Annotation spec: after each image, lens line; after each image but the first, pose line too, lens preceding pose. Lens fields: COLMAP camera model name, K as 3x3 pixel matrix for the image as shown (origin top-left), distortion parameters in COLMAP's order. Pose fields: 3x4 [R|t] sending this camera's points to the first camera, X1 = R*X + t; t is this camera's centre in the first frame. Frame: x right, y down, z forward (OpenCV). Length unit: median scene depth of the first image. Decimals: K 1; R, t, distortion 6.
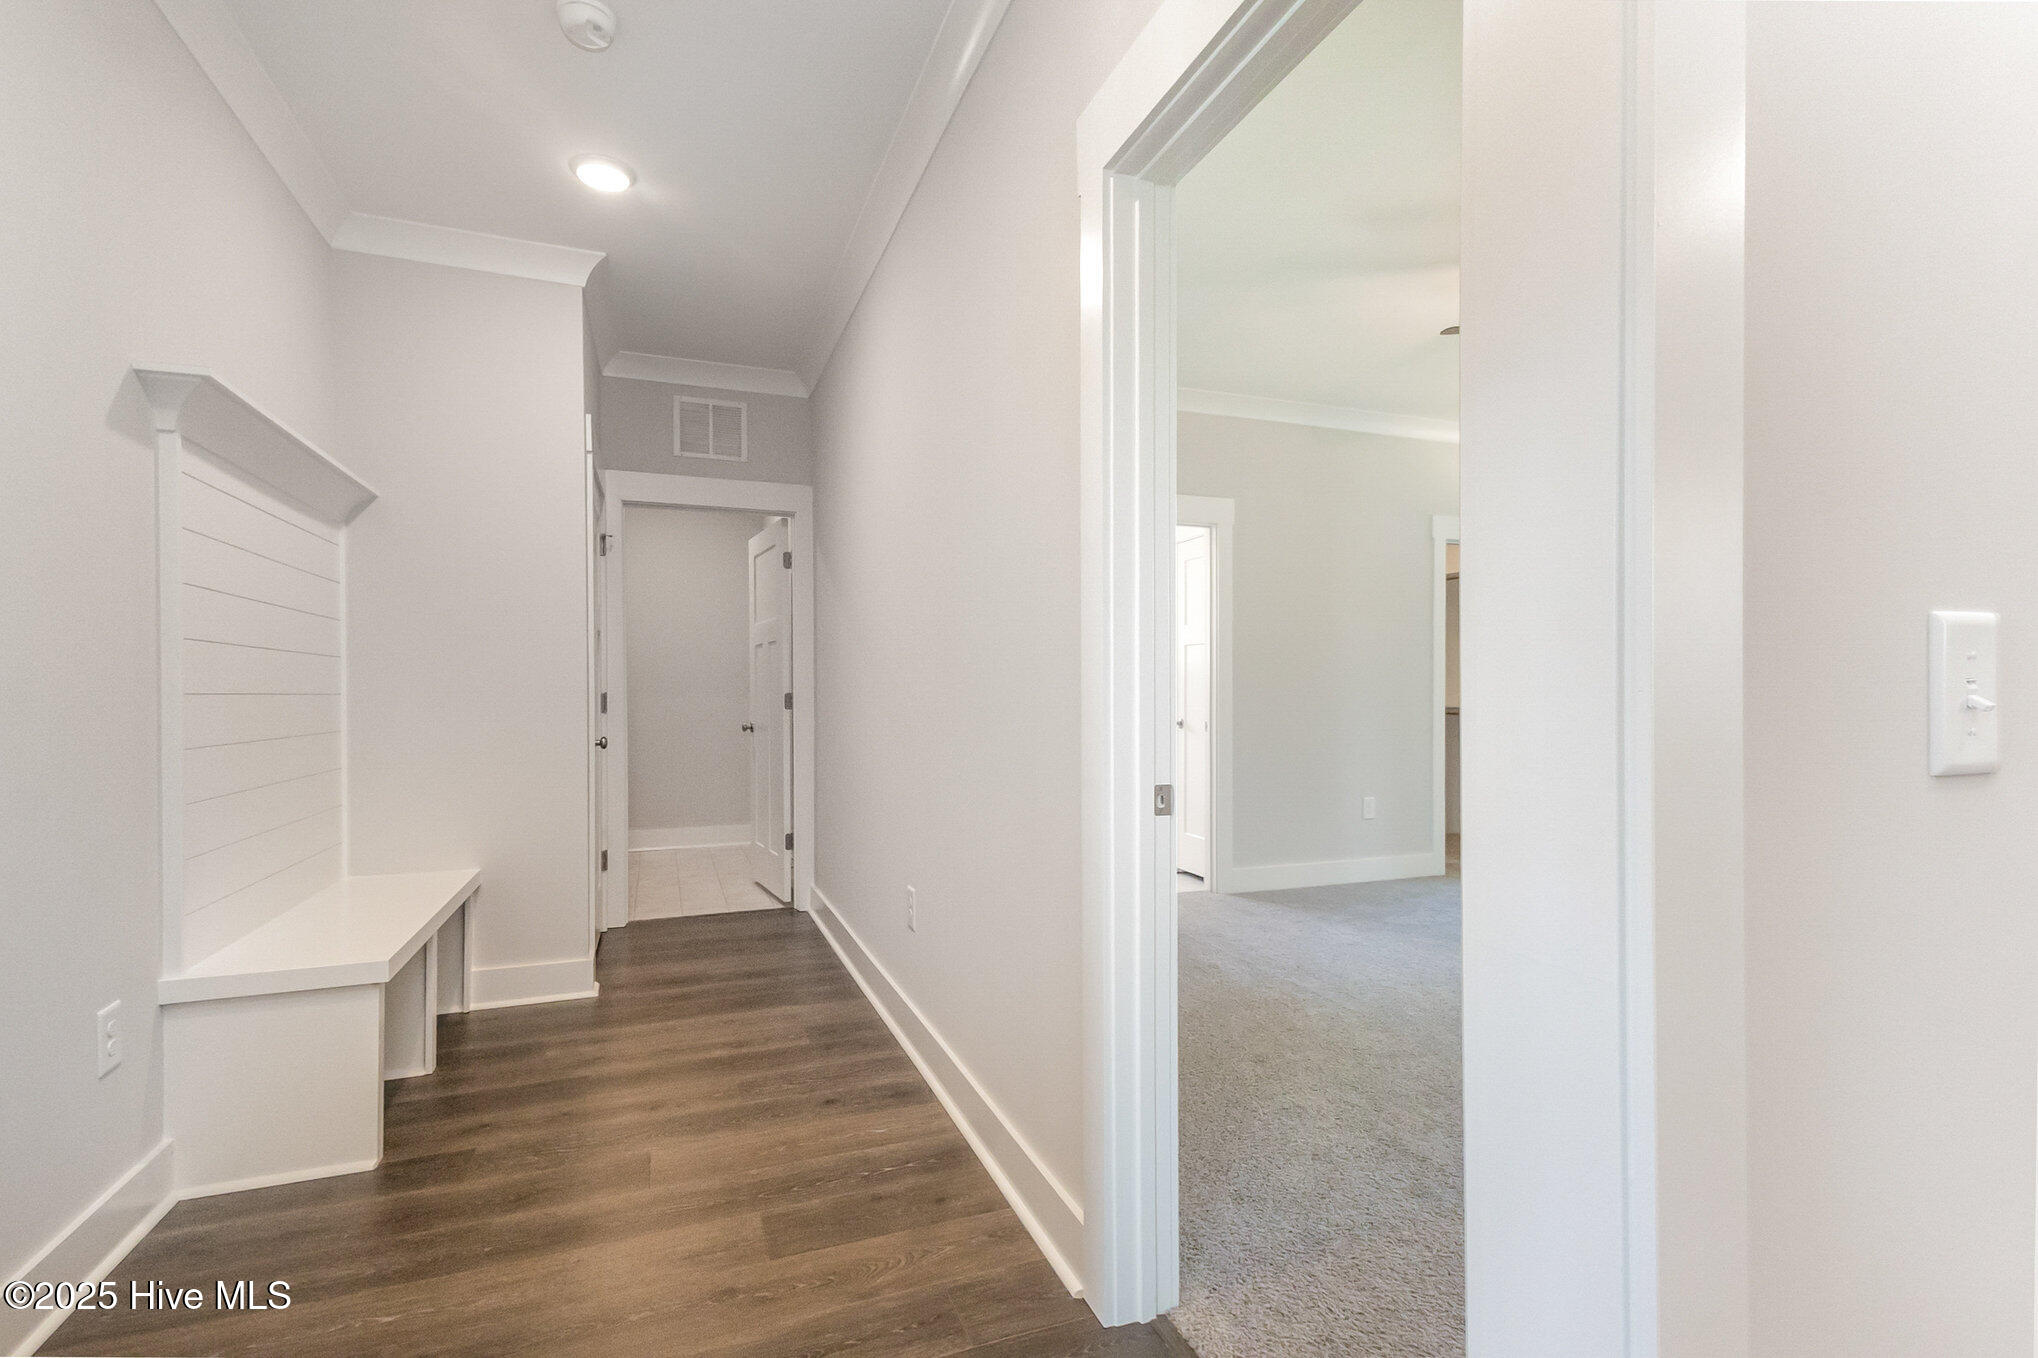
lens RADIAL K [[948.0, 0, 1008.2], [0, 948.0, 689.2], [0, 0, 1]] dist [0.003670, 0.000396]
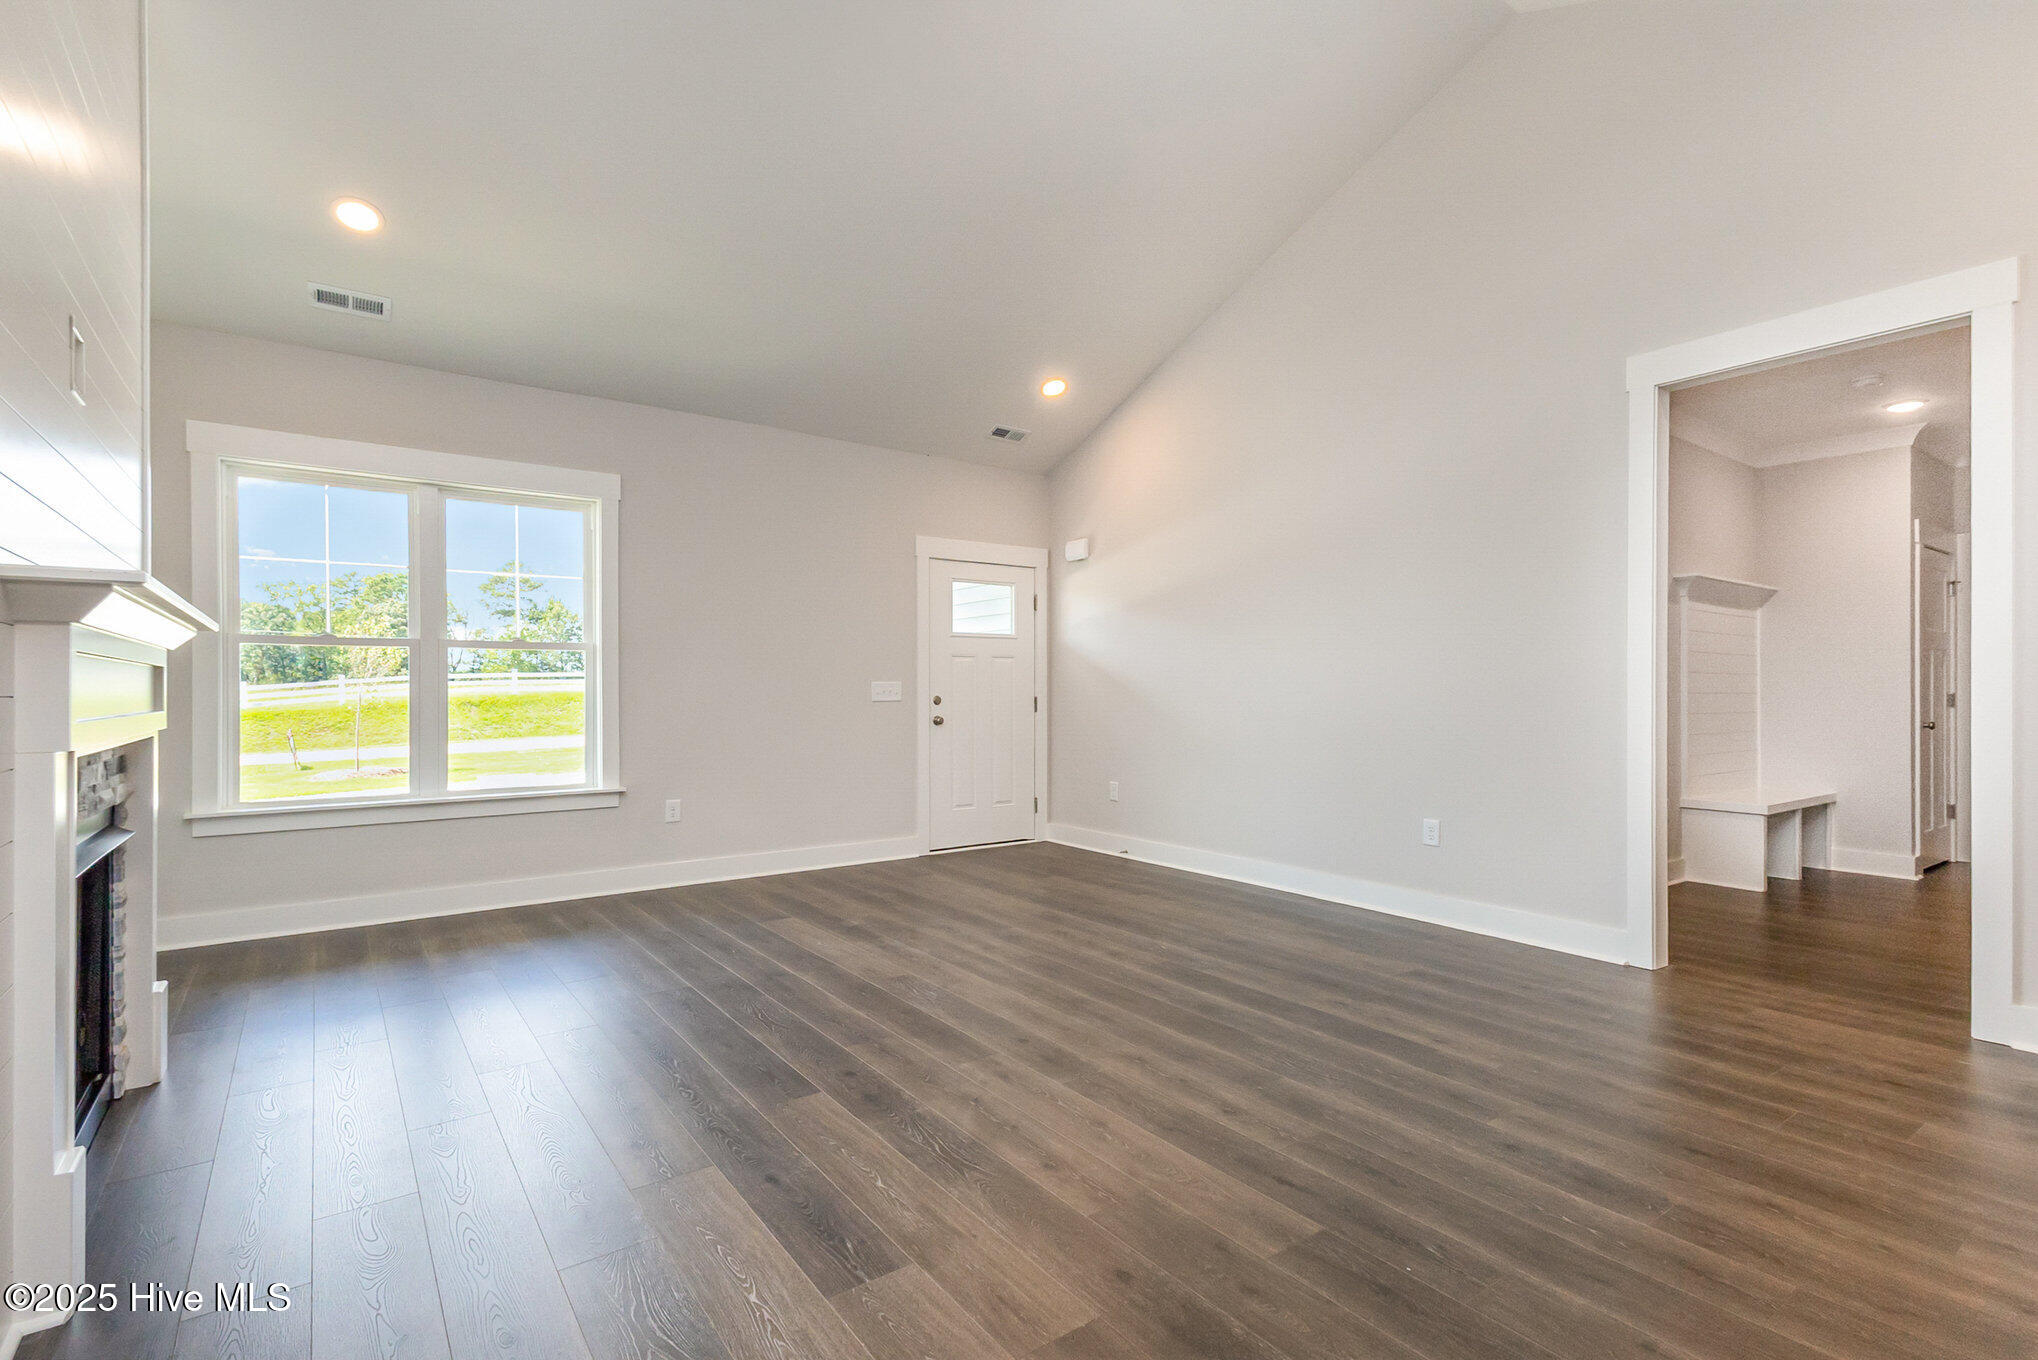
lens RADIAL K [[948.0, 0, 1008.2], [0, 948.0, 690.2], [0, 0, 1]] dist [0.003670, 0.000396]
pose [[0.252191, 0.009581, -0.967630, 0.875908], [-0.008337, 0.999935, 0.007728, -0.000867], [0.967642, 0.006118, 0.252255, -1.078286]]
